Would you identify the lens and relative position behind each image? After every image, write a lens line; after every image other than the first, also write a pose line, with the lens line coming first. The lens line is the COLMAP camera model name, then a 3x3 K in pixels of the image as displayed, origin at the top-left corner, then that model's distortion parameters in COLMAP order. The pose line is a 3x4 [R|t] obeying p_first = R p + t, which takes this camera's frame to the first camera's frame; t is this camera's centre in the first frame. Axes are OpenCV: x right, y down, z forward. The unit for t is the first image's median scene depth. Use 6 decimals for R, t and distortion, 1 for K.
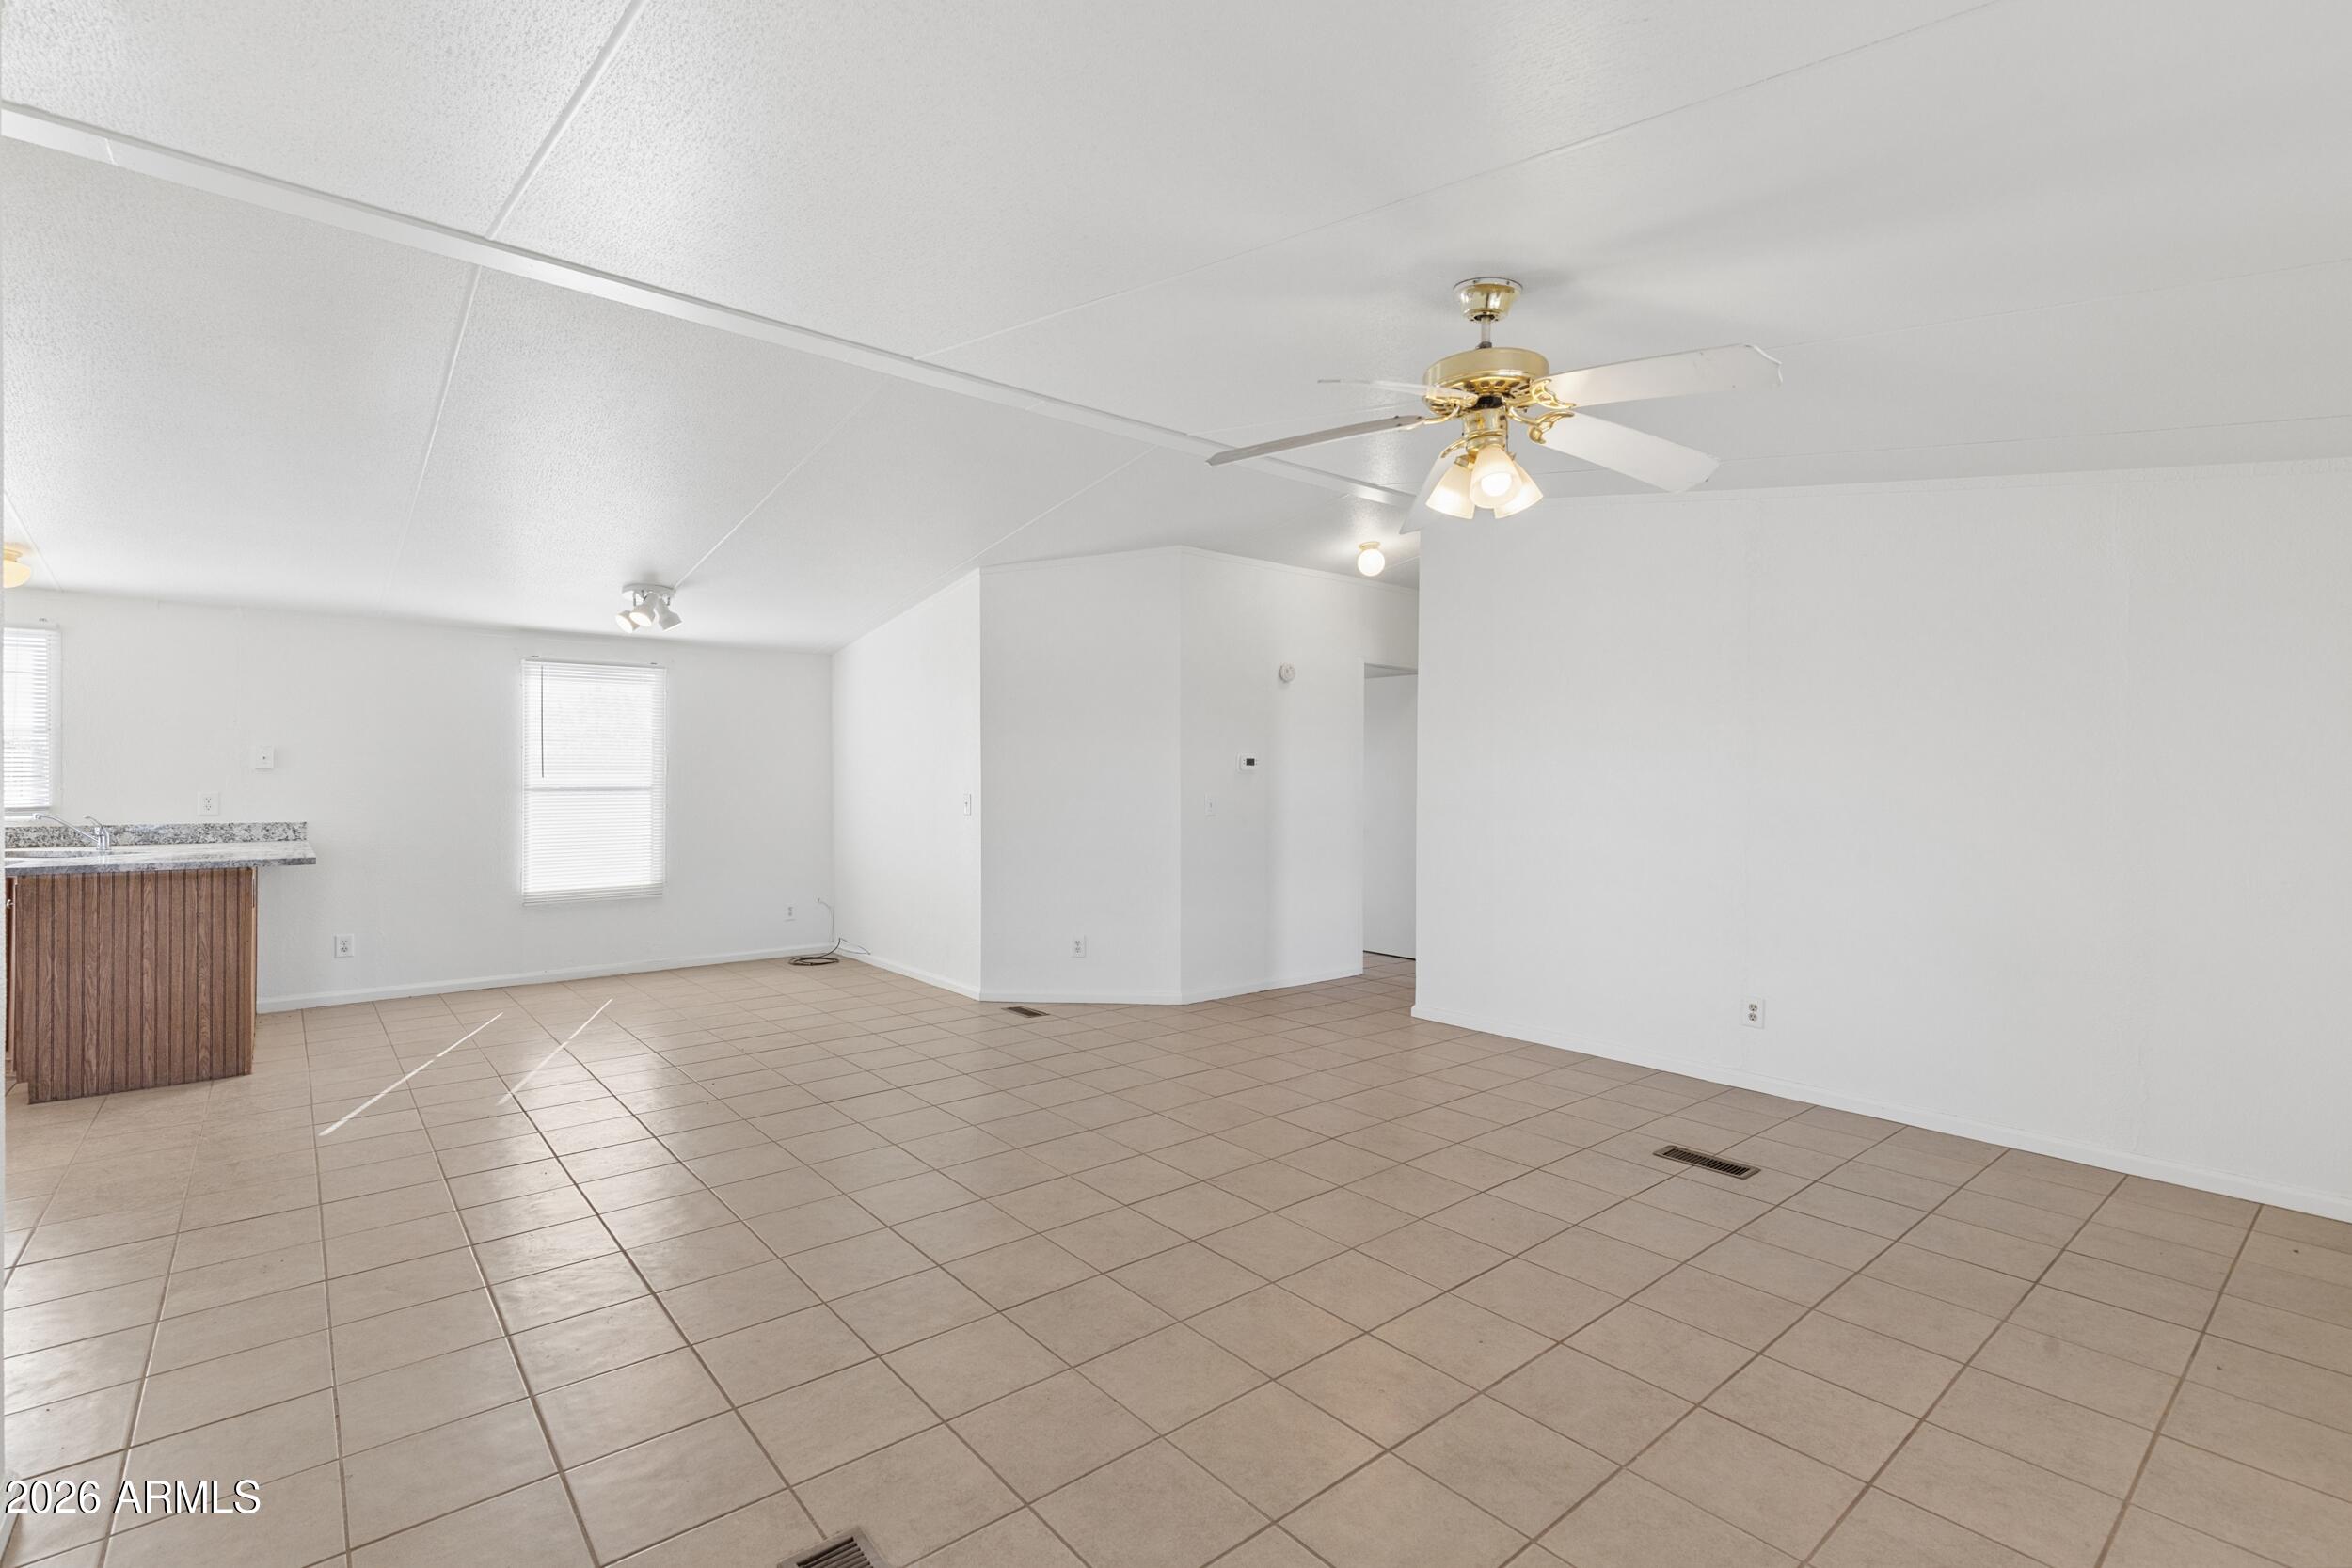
lens RADIAL K [[1064.5, 0, 1175.3], [0, 1064.5, 788.0], [0, 0, 1]] dist [0.007543, 0.000462]
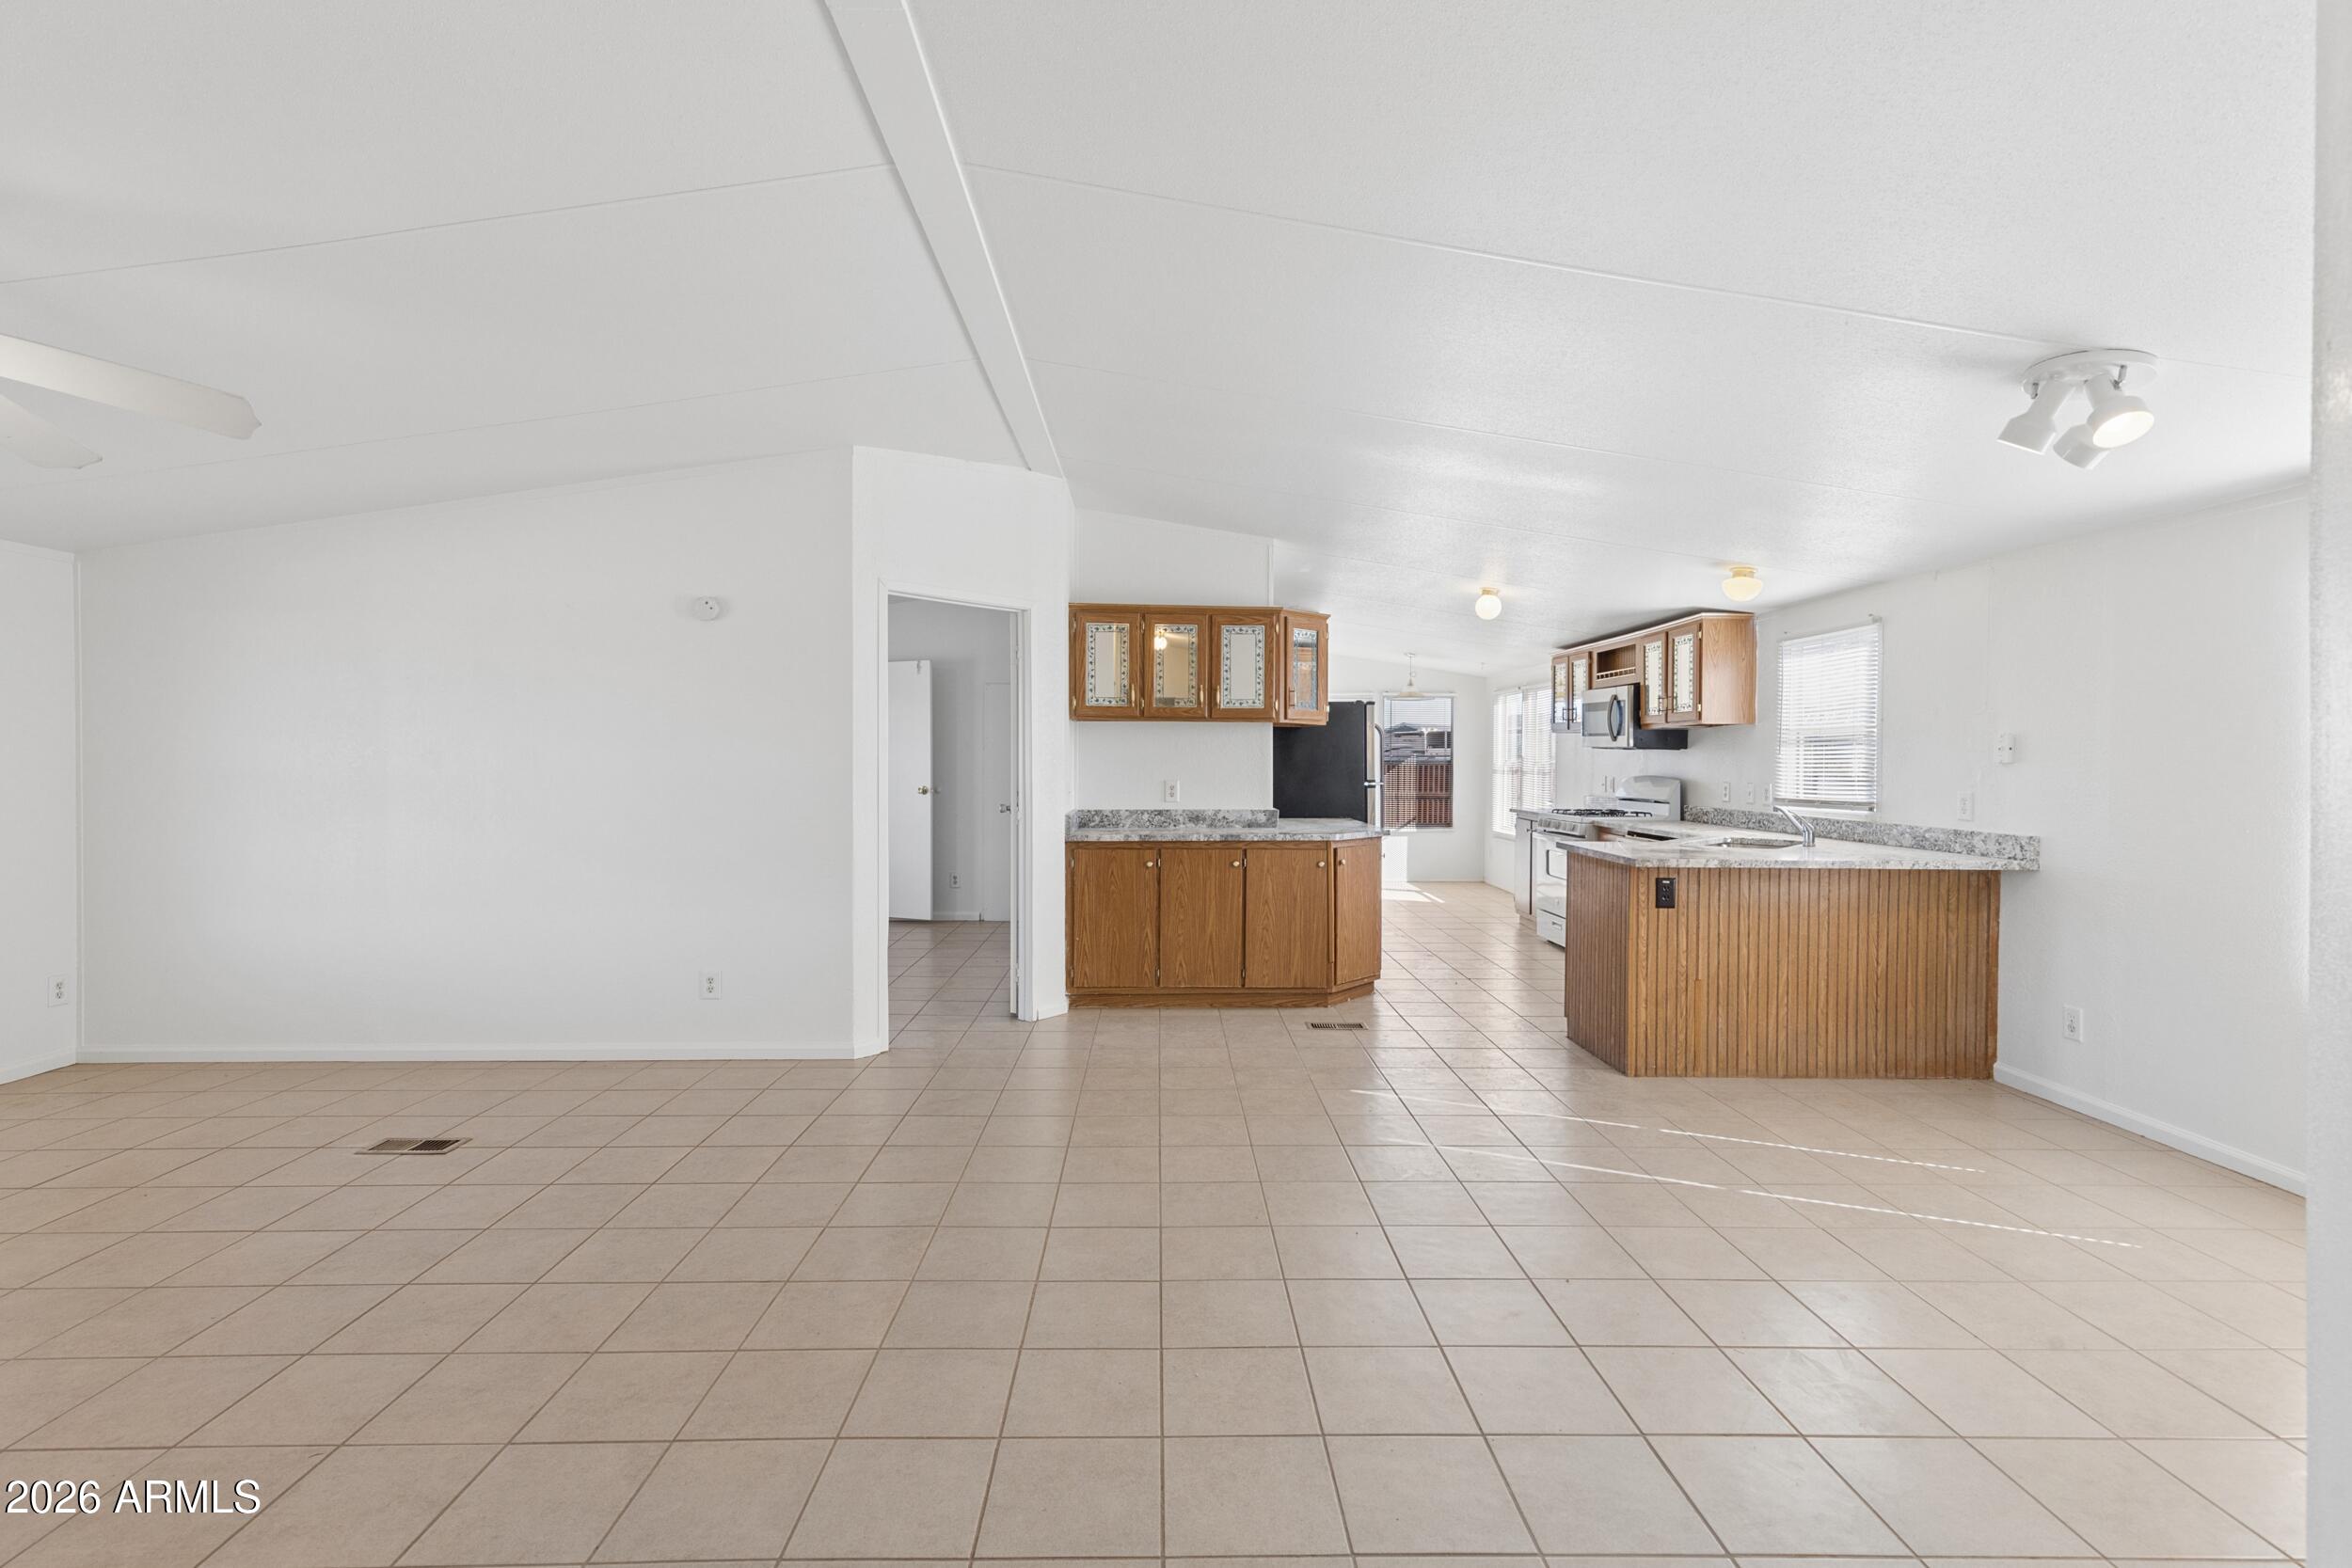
lens RADIAL K [[1064.8, 0, 1172.6], [0, 1064.8, 768.2], [0, 0, 1]] dist [0.008090, -0.000213]
pose [[-0.630050, -0.003442, -0.776547, 0.148316], [-0.018337, 0.999777, 0.010447, -0.014526], [0.776338, 0.020821, -0.629973, 1.293652]]
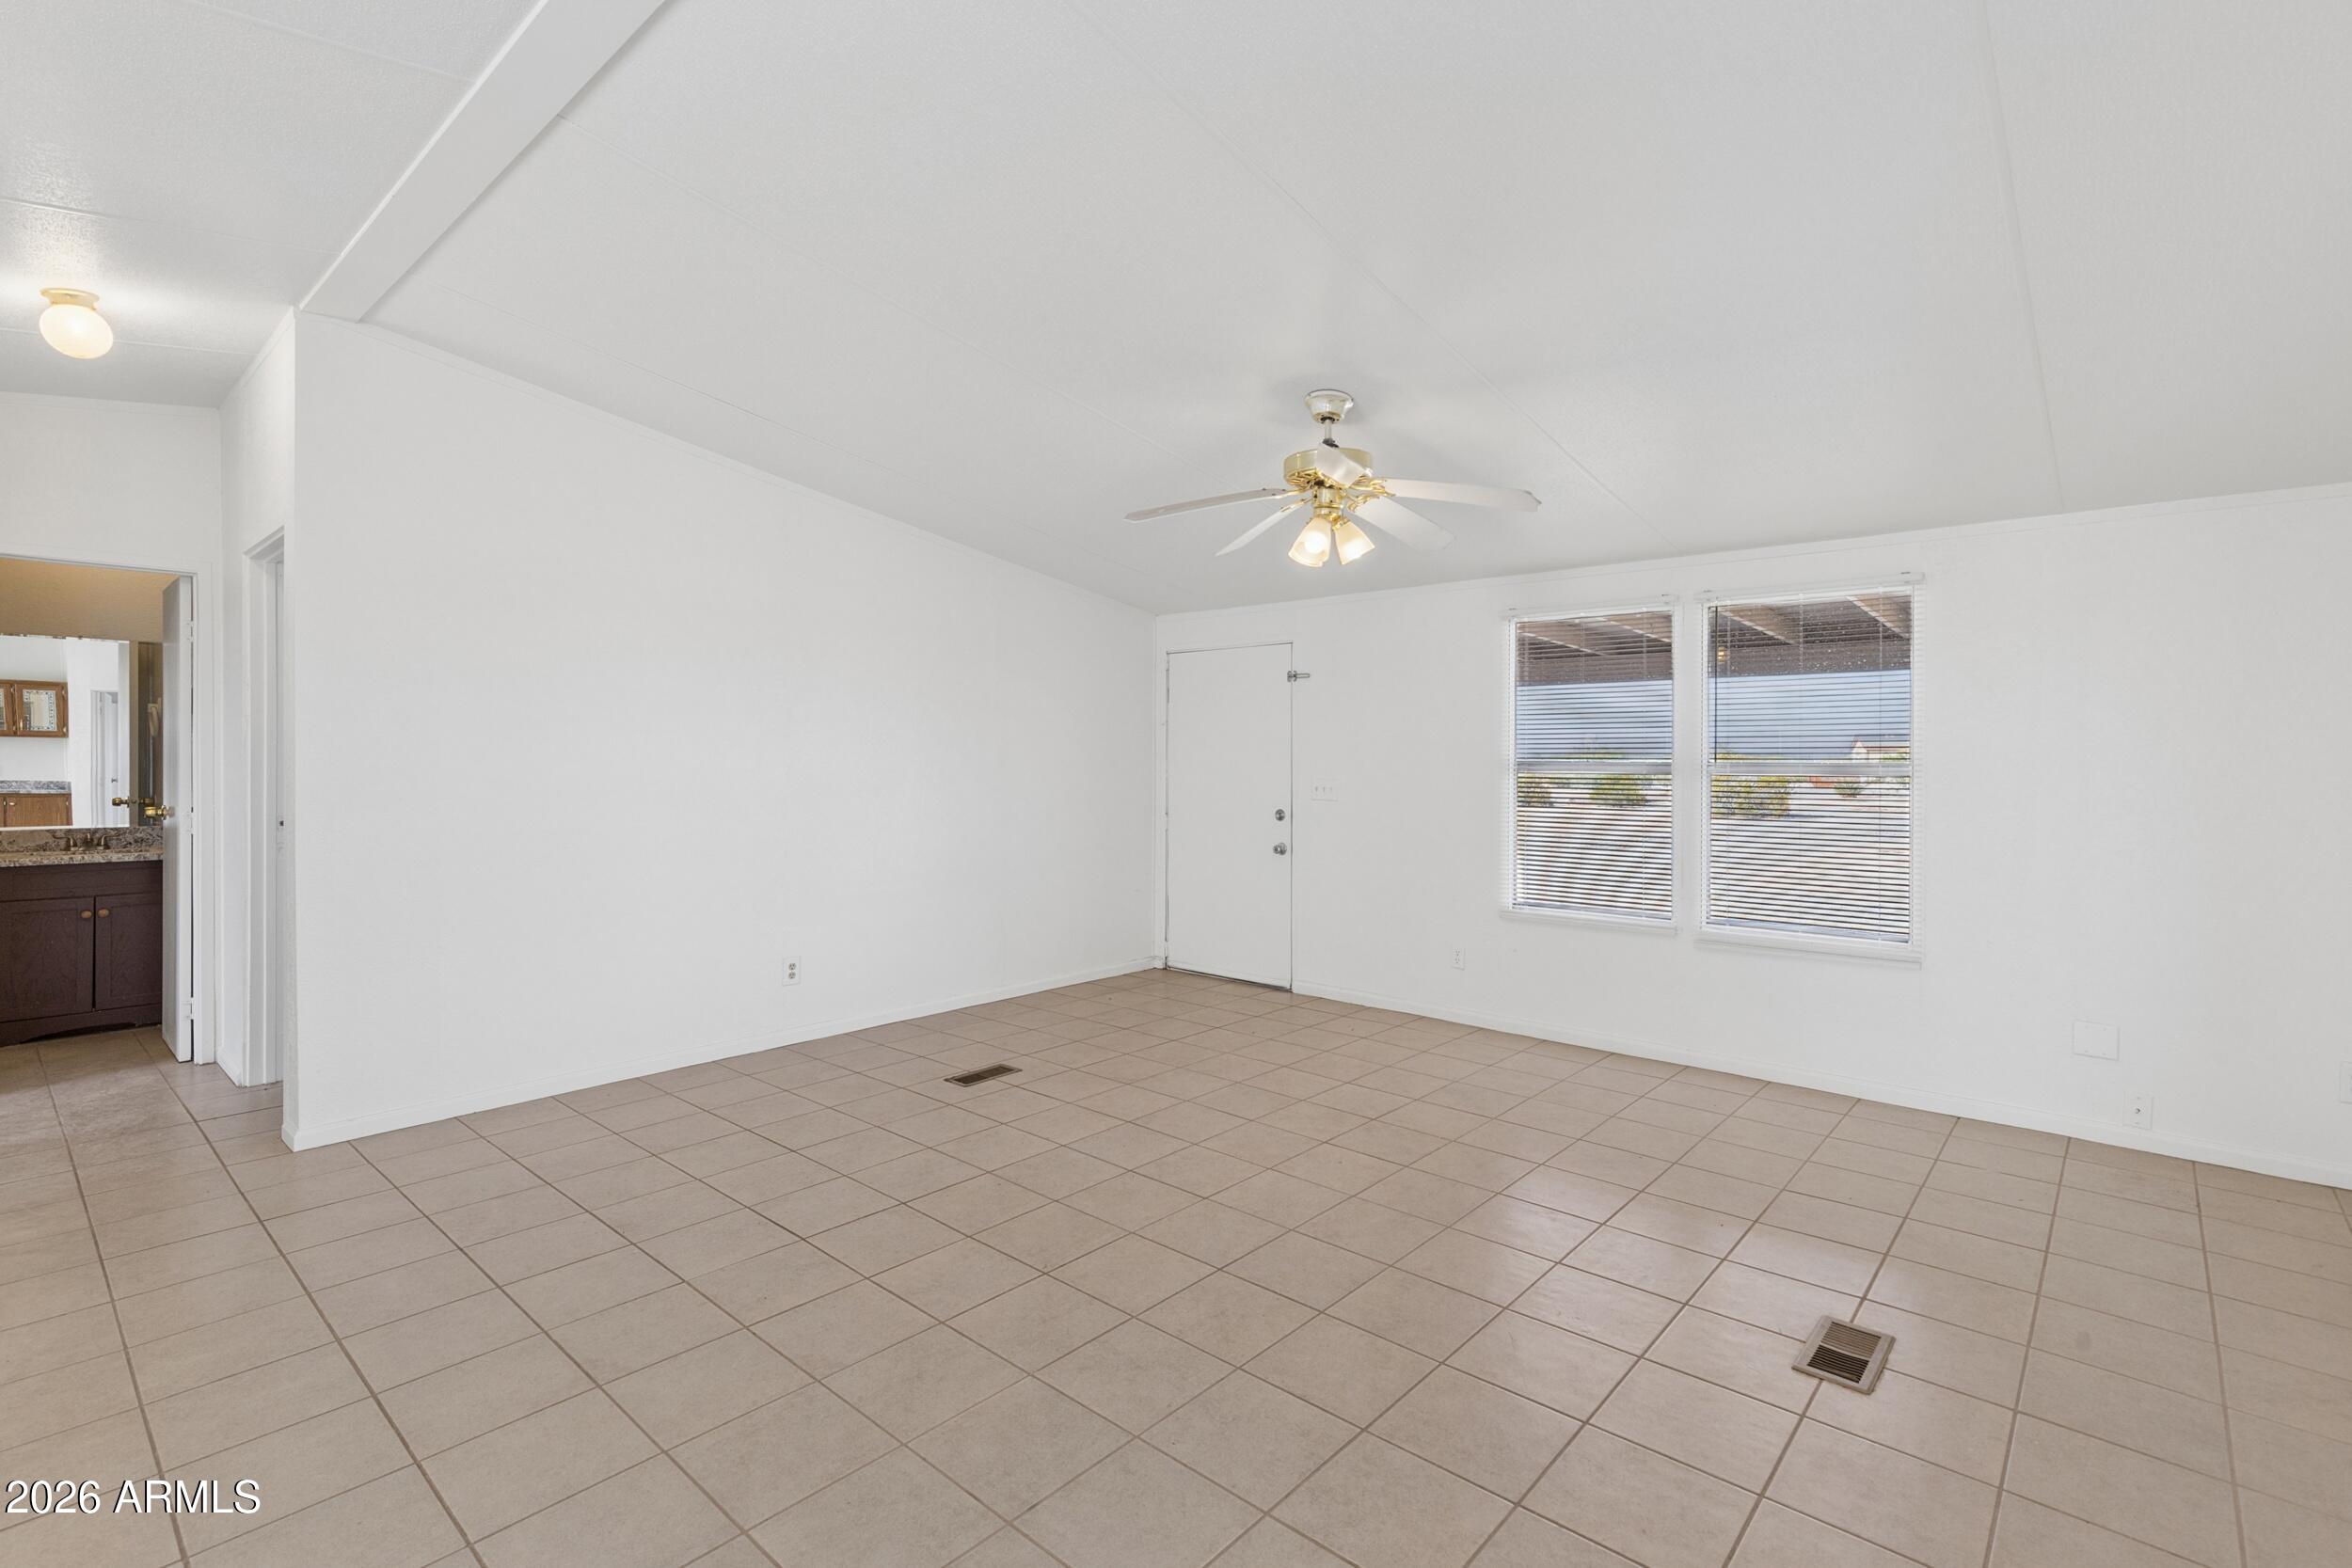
lens RADIAL K [[1078.0, 0, 1184.1], [0, 1078.0, 763.1], [0, 0, 1]] dist [0.010459, -0.000938]
pose [[-0.149788, -0.015259, 0.988600, -0.576468], [0.005851, 0.999850, 0.016319, -0.013335], [-0.988701, 0.008229, -0.149676, 0.762656]]
